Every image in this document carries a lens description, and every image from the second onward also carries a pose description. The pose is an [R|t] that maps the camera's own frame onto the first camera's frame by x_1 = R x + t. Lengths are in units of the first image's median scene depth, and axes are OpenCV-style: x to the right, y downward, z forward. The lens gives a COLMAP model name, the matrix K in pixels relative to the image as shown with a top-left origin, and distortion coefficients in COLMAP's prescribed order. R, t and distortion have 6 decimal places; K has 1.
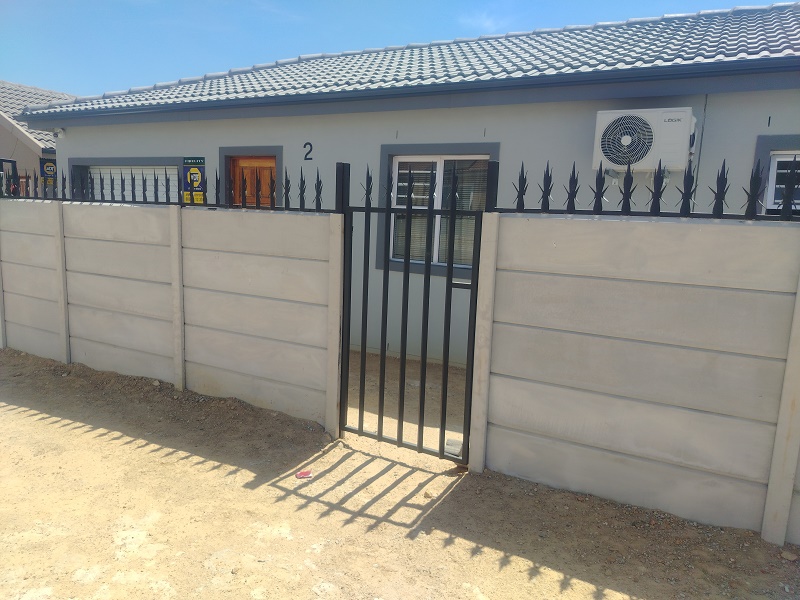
lens RADIAL K [[559.5, 0, 406.5], [0, 559.5, 302.9], [0, 0, 1]] dist [0.026010, -0.032448]
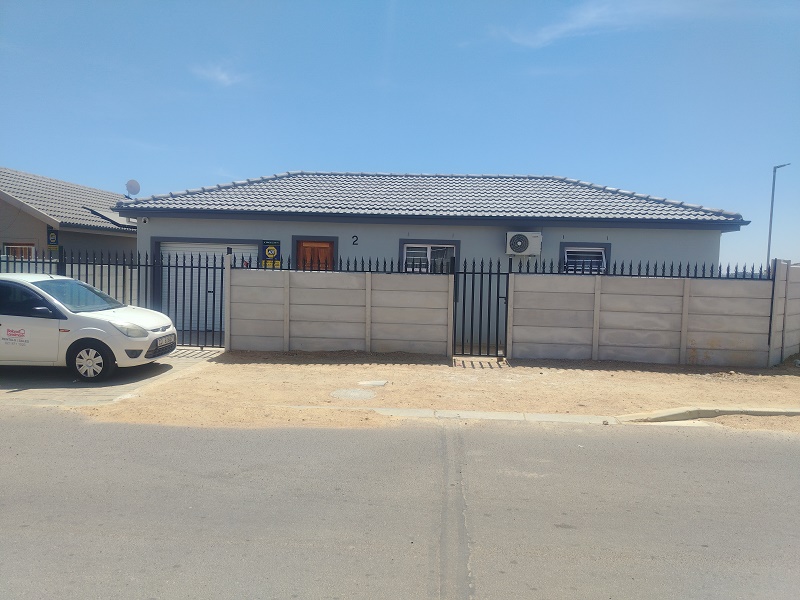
lens RADIAL K [[559.5, 0, 395.5], [0, 559.5, 301.1], [0, 0, 1]] dist [0.026010, -0.032448]
pose [[0.913401, -0.042385, 0.404849, -1.317929], [0.076331, 0.994756, -0.068070, 0.120709], [-0.399841, 0.093078, 0.911846, -1.225787]]
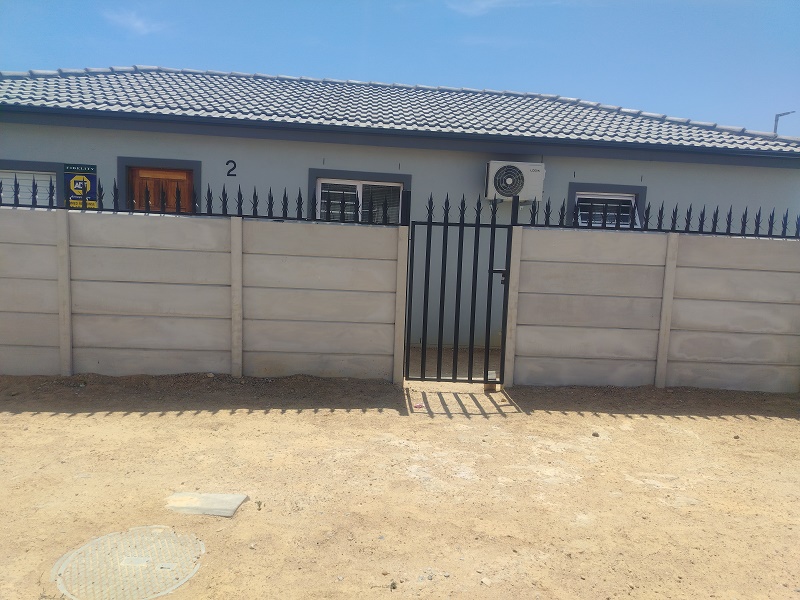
lens RADIAL K [[559.5, 0, 401.4], [0, 559.5, 299.1], [0, 0, 1]] dist [0.026010, -0.032448]
pose [[0.848812, -0.058851, 0.525409, -0.777150], [0.073379, 0.997281, -0.006841, 0.030773], [-0.523577, 0.044361, 0.850822, -0.172090]]
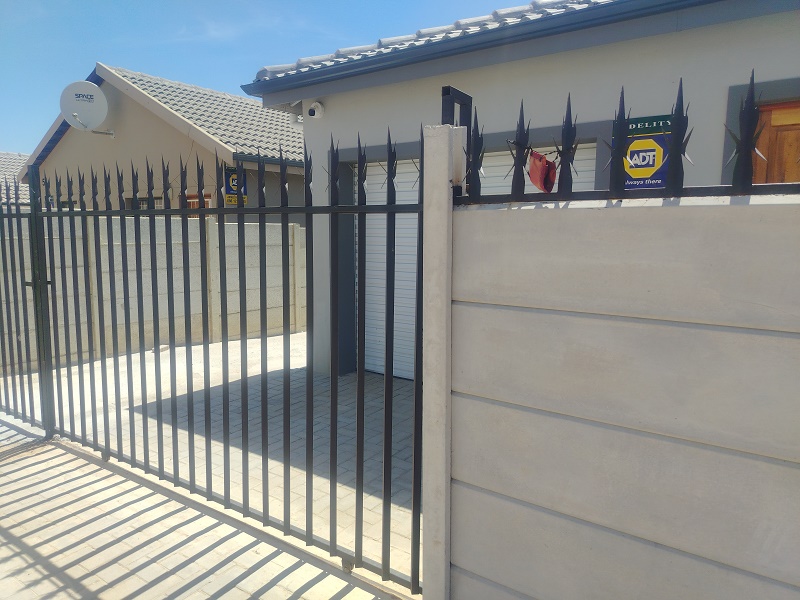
lens RADIAL K [[559.5, 0, 404.3], [0, 559.5, 297.7], [0, 0, 1]] dist [0.026010, -0.032448]
pose [[0.992143, -0.027248, -0.122106, -0.957280], [0.022626, 0.998980, -0.039080, -0.160176], [0.123047, 0.036011, 0.991747, 0.894998]]
